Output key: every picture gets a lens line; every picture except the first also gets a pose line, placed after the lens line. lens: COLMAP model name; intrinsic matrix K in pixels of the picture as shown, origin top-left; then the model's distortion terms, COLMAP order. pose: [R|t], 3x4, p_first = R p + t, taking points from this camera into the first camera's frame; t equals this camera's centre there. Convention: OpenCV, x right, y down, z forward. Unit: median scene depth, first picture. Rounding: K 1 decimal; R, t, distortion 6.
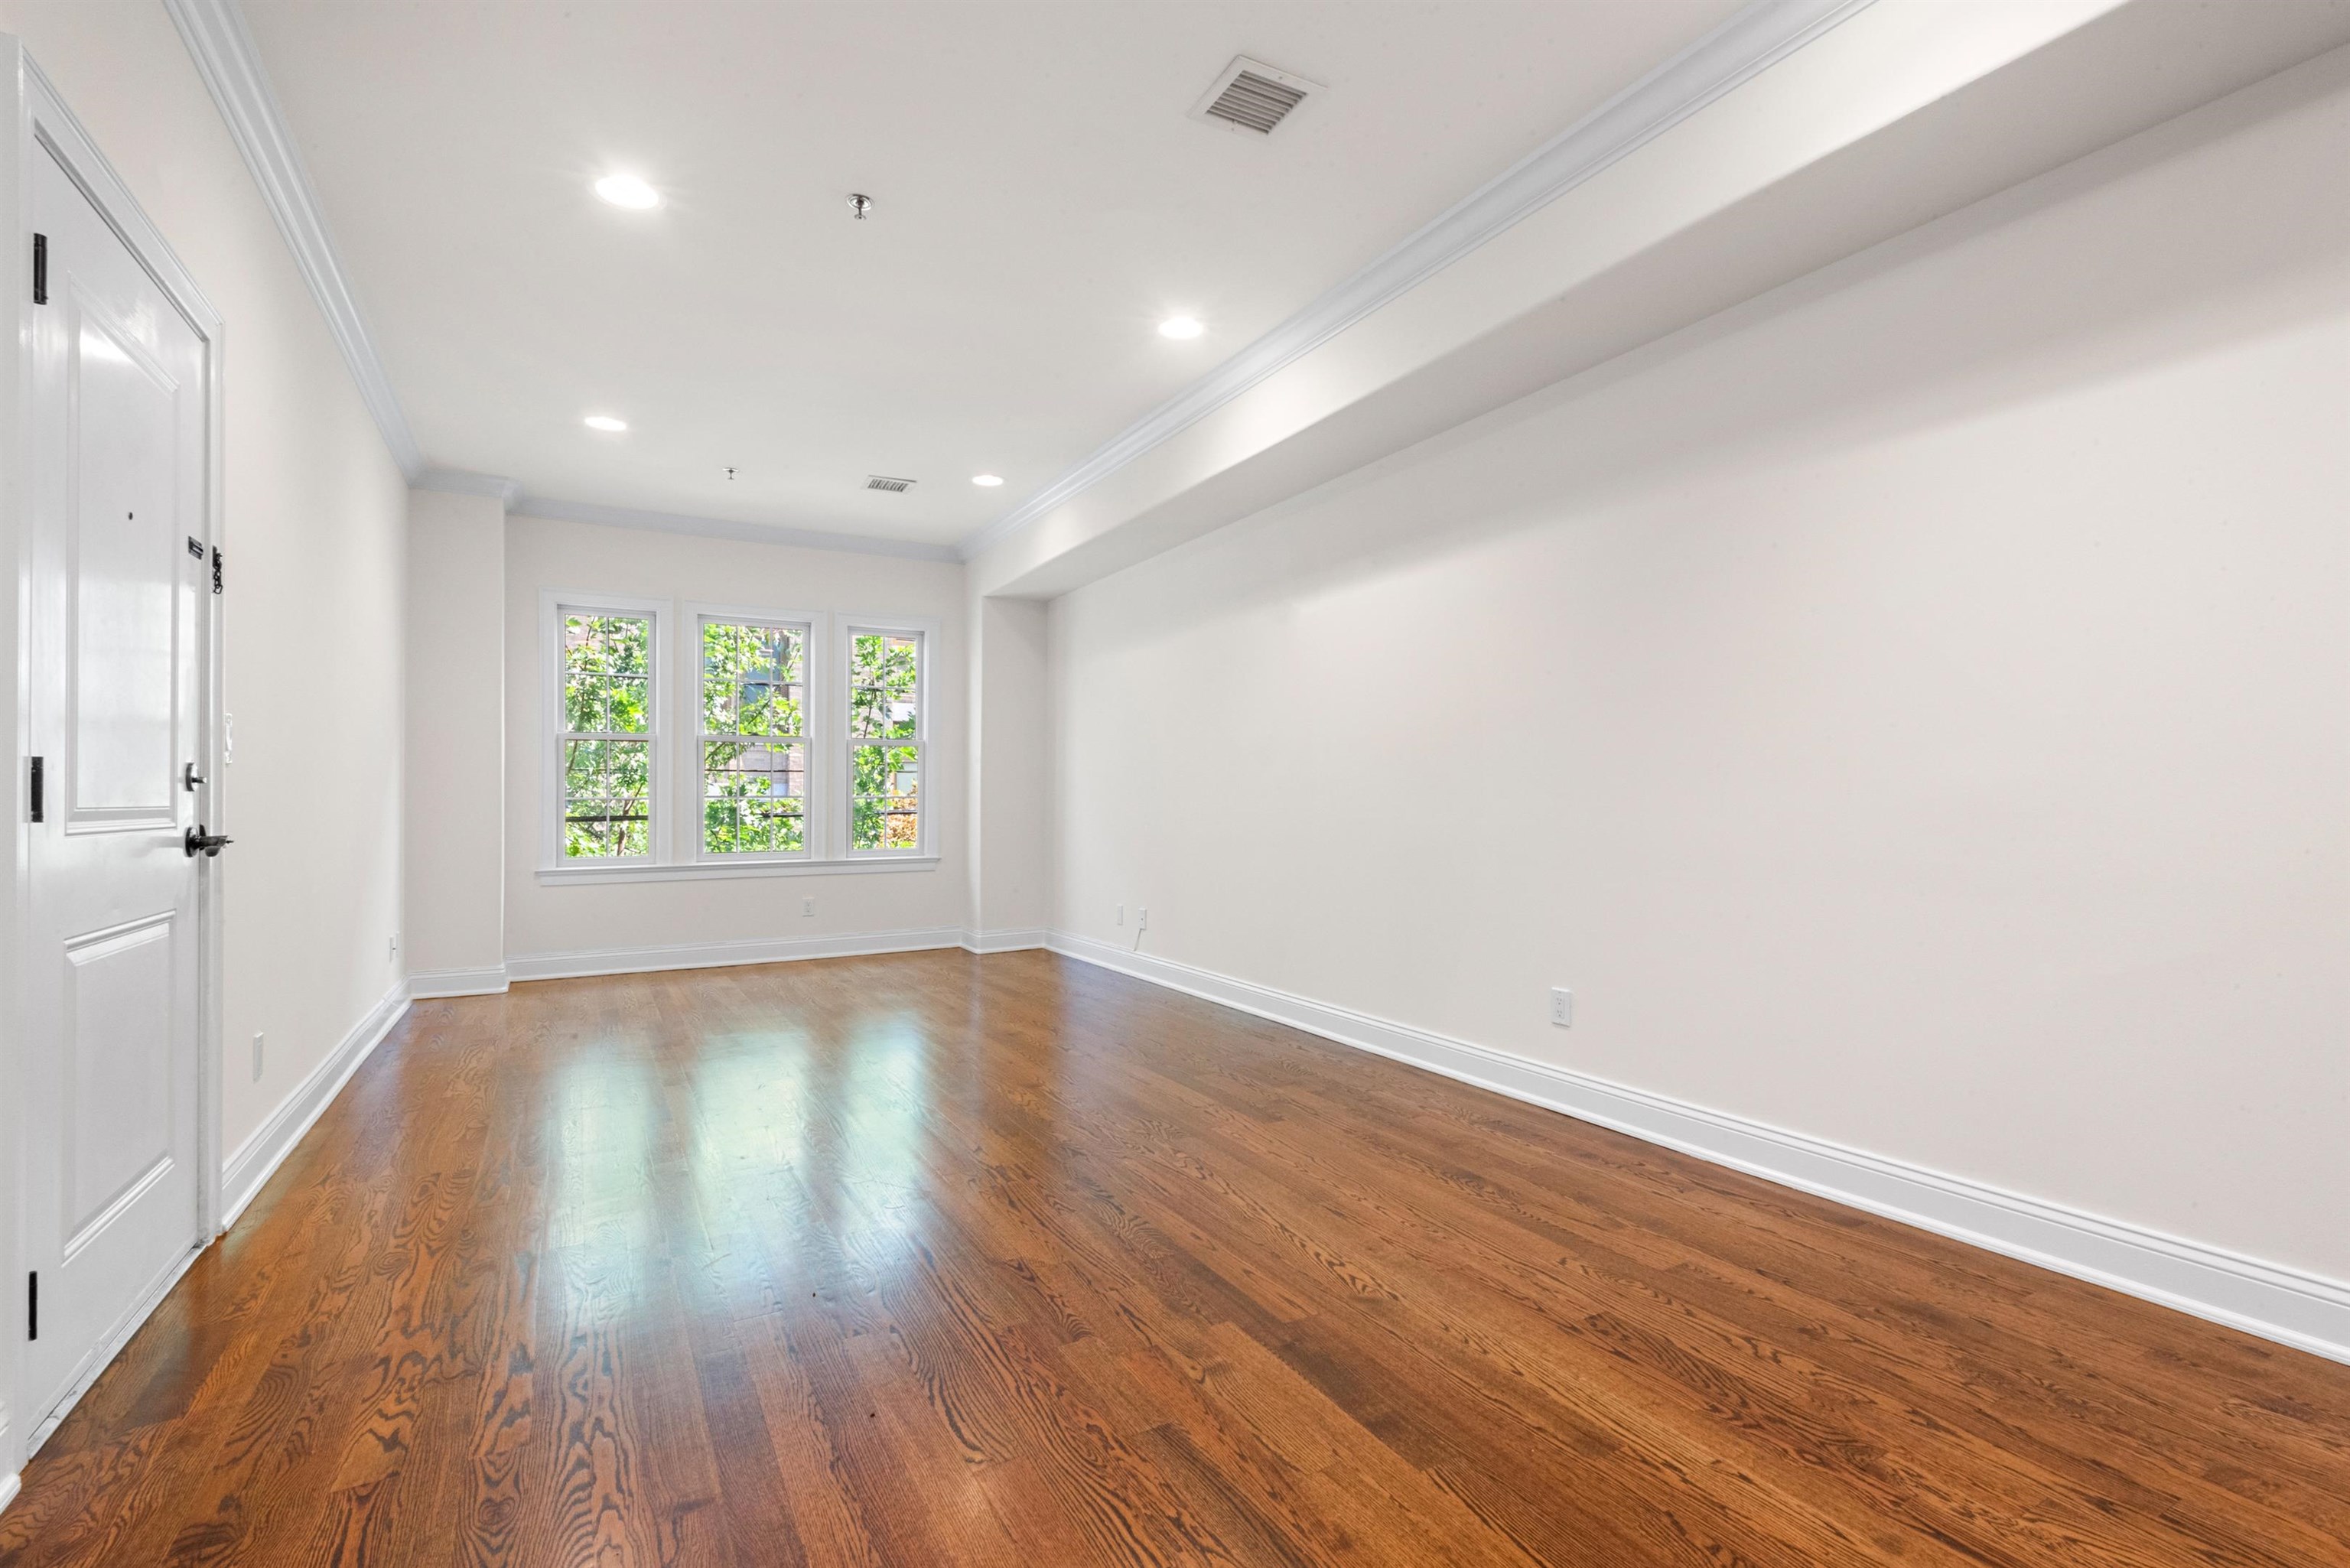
lens RADIAL K [[1072.9, 0, 1173.6], [0, 1072.9, 797.1], [0, 0, 1]] dist [0.037953, -0.022569]
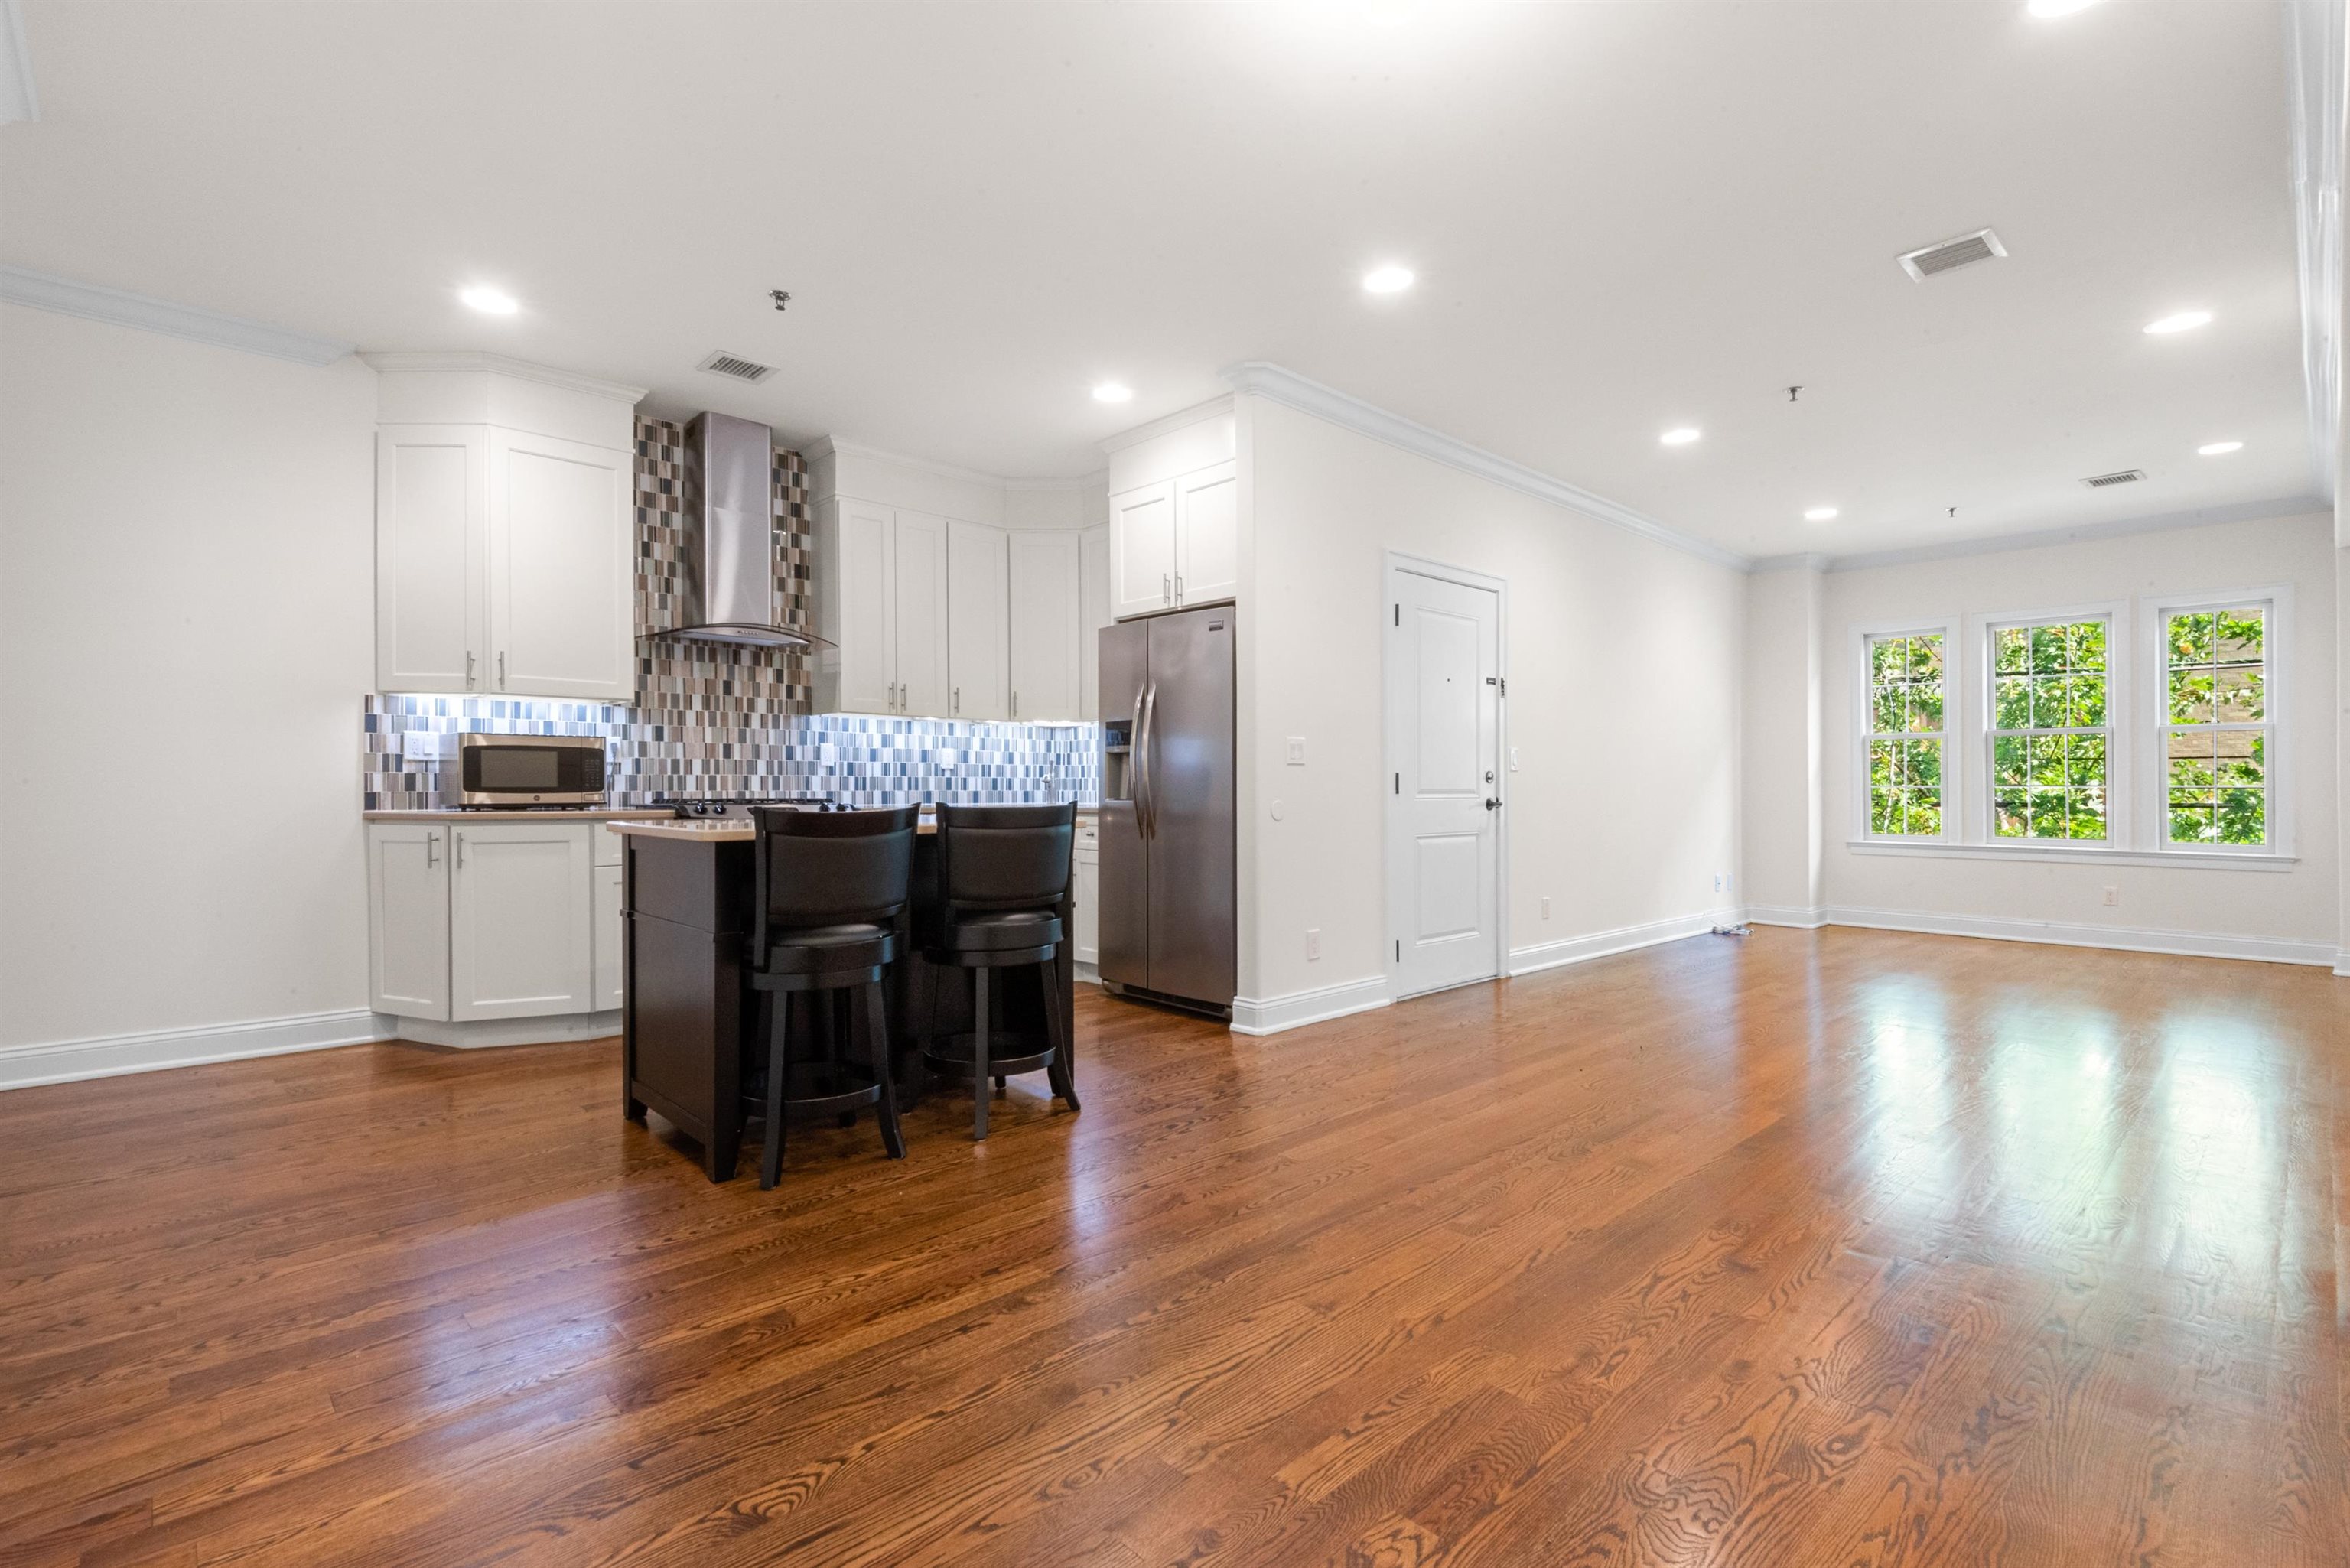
lens RADIAL K [[1079.6, 0, 1183.2], [0, 1079.6, 791.6], [0, 0, 1]] dist [0.028039, -0.012031]
pose [[0.250144, 0.012572, -0.968127, 1.185846], [-0.003302, 0.999921, 0.012132, -0.012594], [0.968203, 0.000162, 0.250166, -0.238624]]
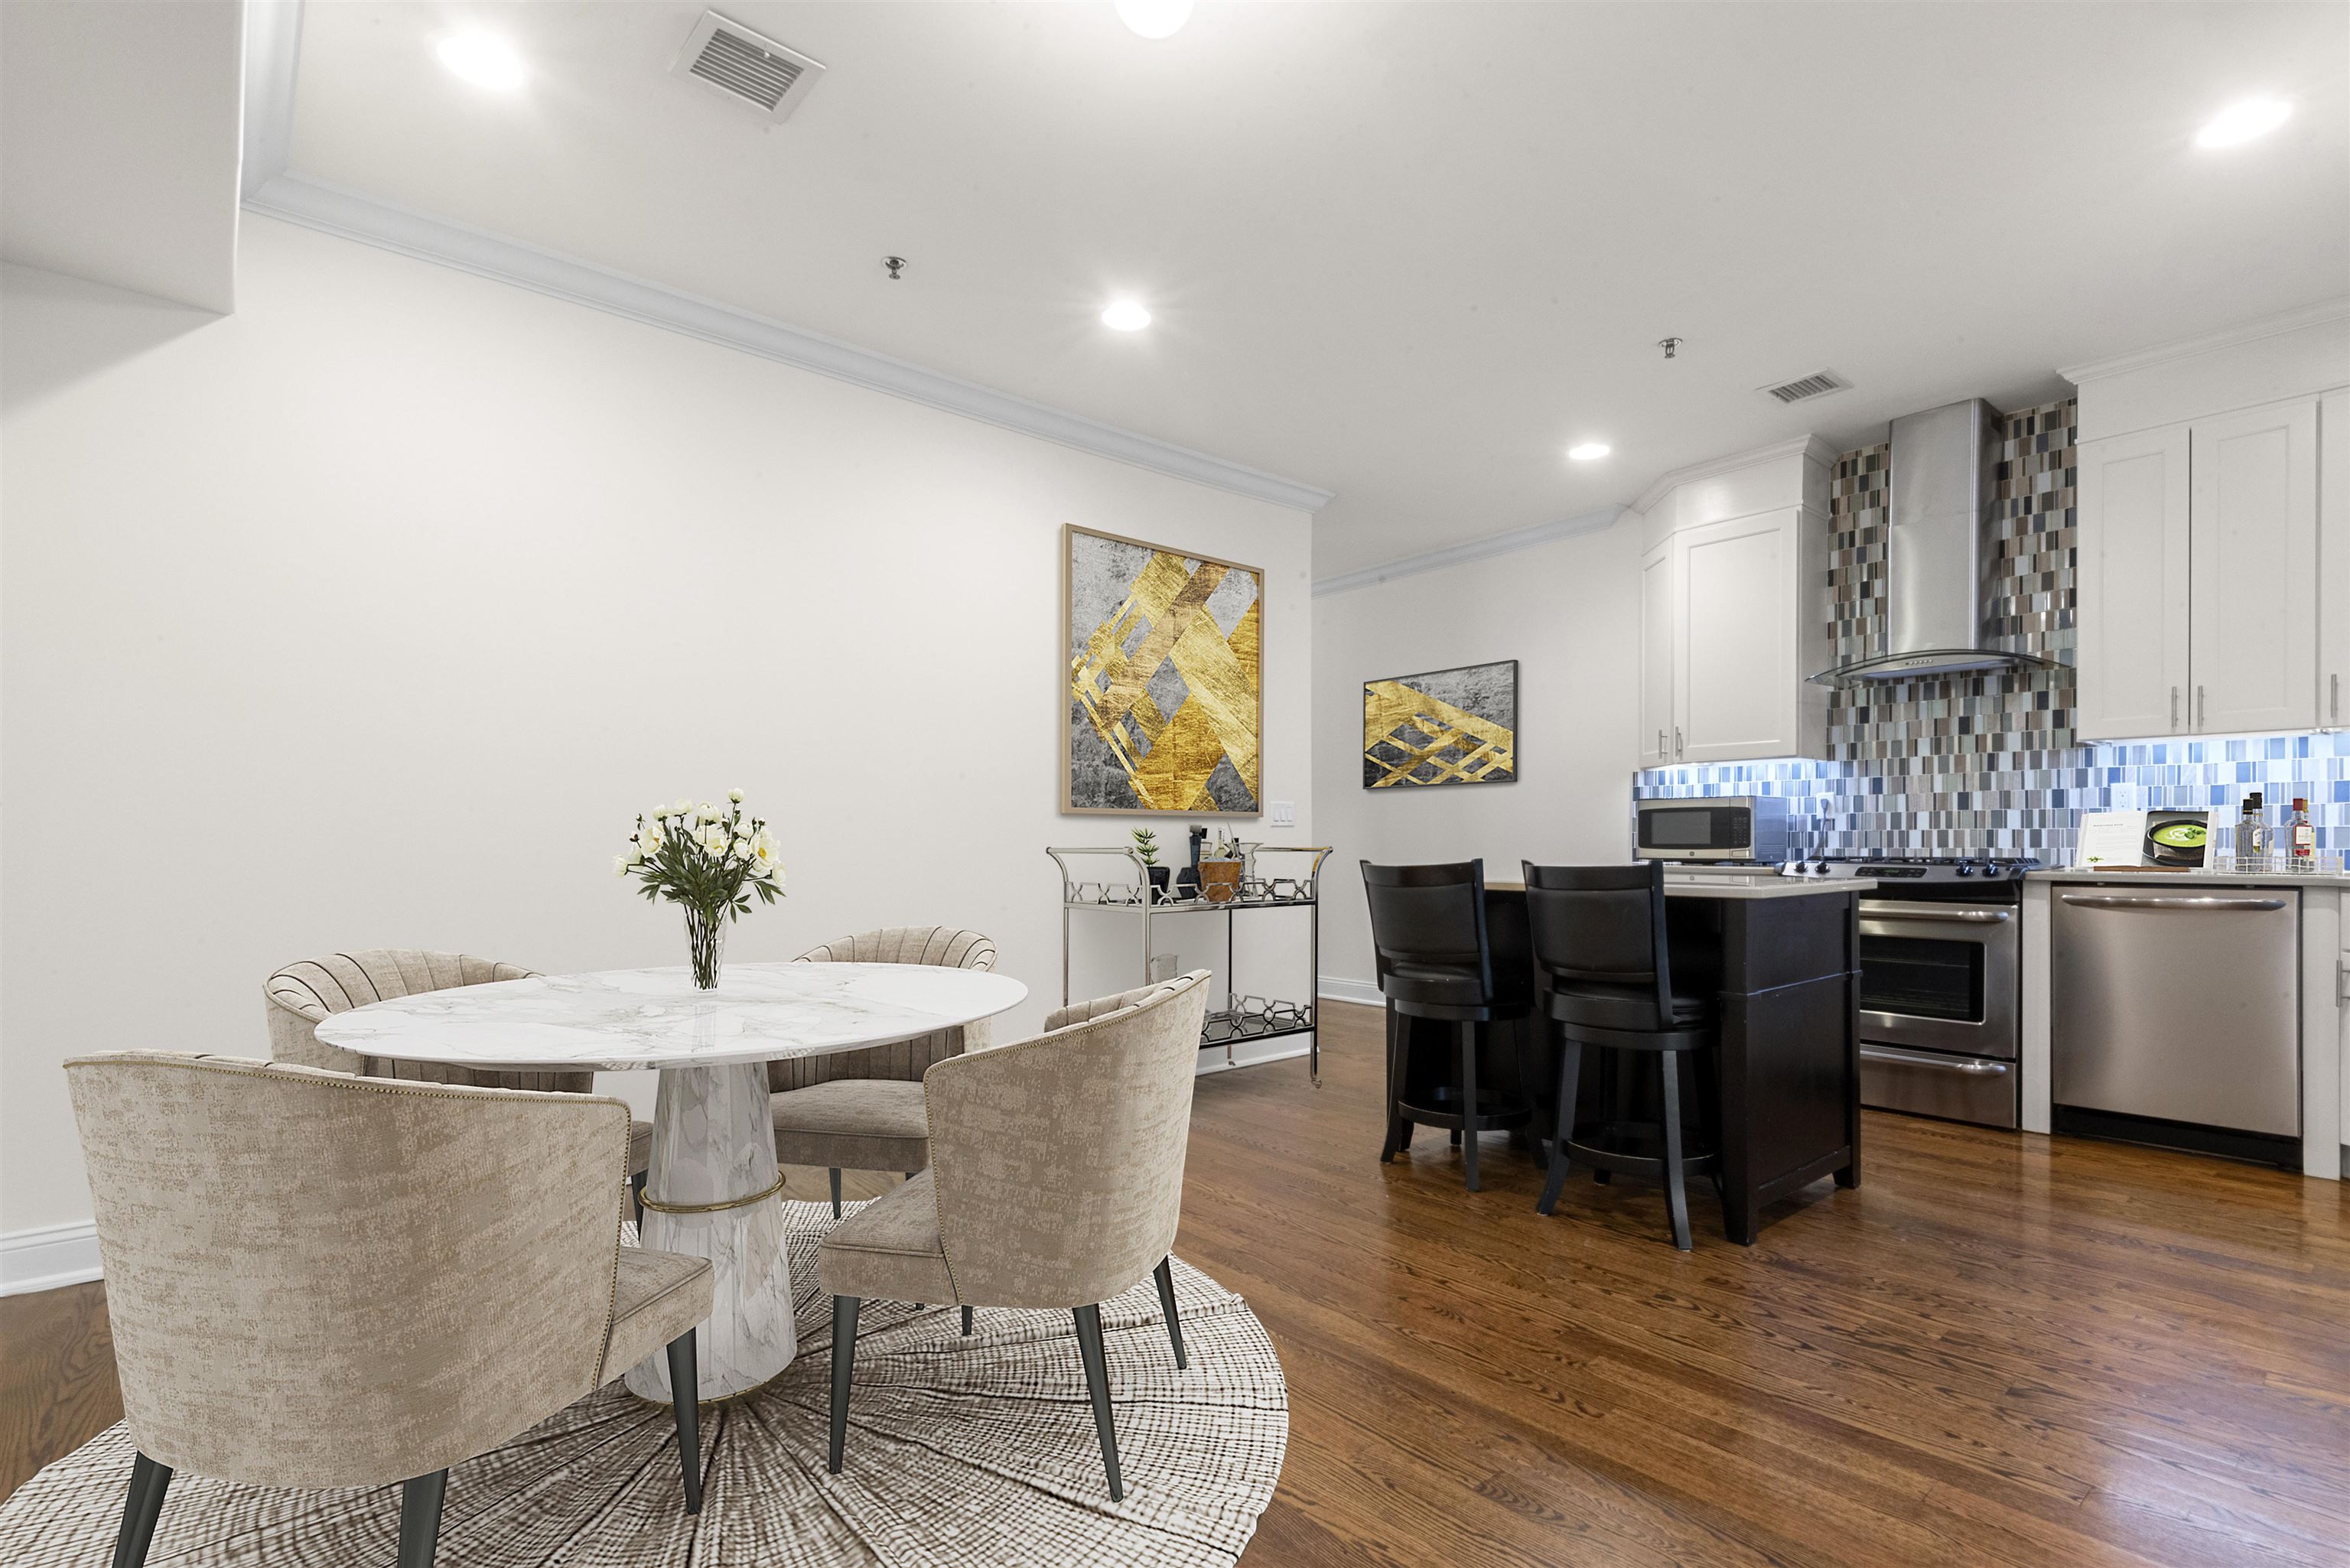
lens RADIAL K [[1118.6, 0, 1156.4], [0, 1118.6, 854.0], [0, 0, 1]] dist [0.001028, -0.001309]
pose [[-0.981180, 0.011565, -0.192751, 0.565932], [0.009904, 0.999905, 0.009580, -0.006747], [0.192843, 0.007491, -0.981201, 0.966614]]
